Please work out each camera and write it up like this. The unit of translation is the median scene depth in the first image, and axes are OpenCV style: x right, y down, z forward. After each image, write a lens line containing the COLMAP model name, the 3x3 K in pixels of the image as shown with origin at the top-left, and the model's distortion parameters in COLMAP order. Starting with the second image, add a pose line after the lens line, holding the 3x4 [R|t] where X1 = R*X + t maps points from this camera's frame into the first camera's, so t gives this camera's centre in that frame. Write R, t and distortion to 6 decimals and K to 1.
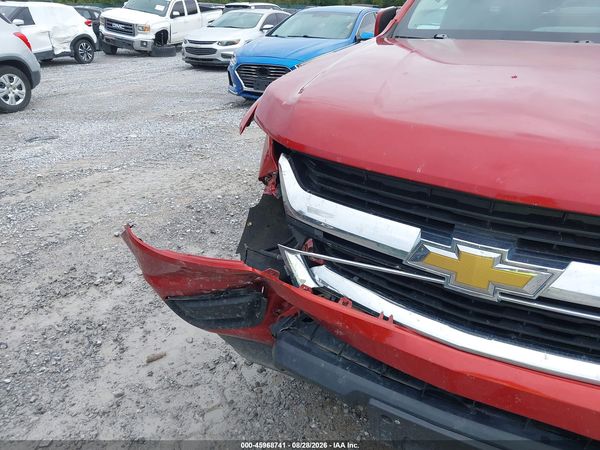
lens RADIAL K [[469.3, 0, 293.6], [0, 469.3, 237.4], [0, 0, 1]] dist [0.001985, 0.006616]
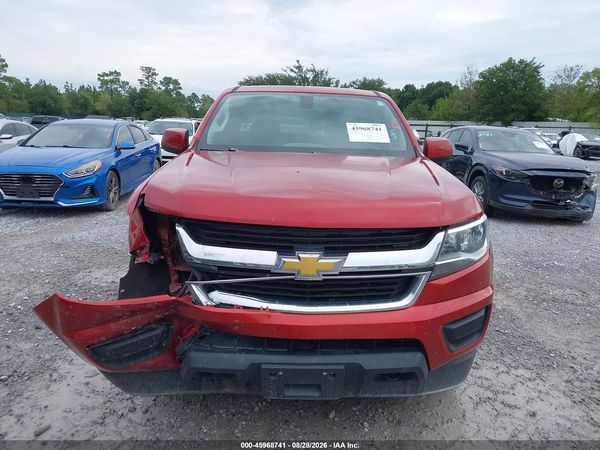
lens RADIAL K [[469.3, 0, 293.6], [0, 469.3, 237.4], [0, 0, 1]] dist [0.001985, 0.006616]
pose [[0.857272, -0.109050, 0.503183, -0.426772], [0.209522, 0.966618, -0.147478, 0.154135], [-0.470303, 0.231856, 0.851503, -0.439366]]
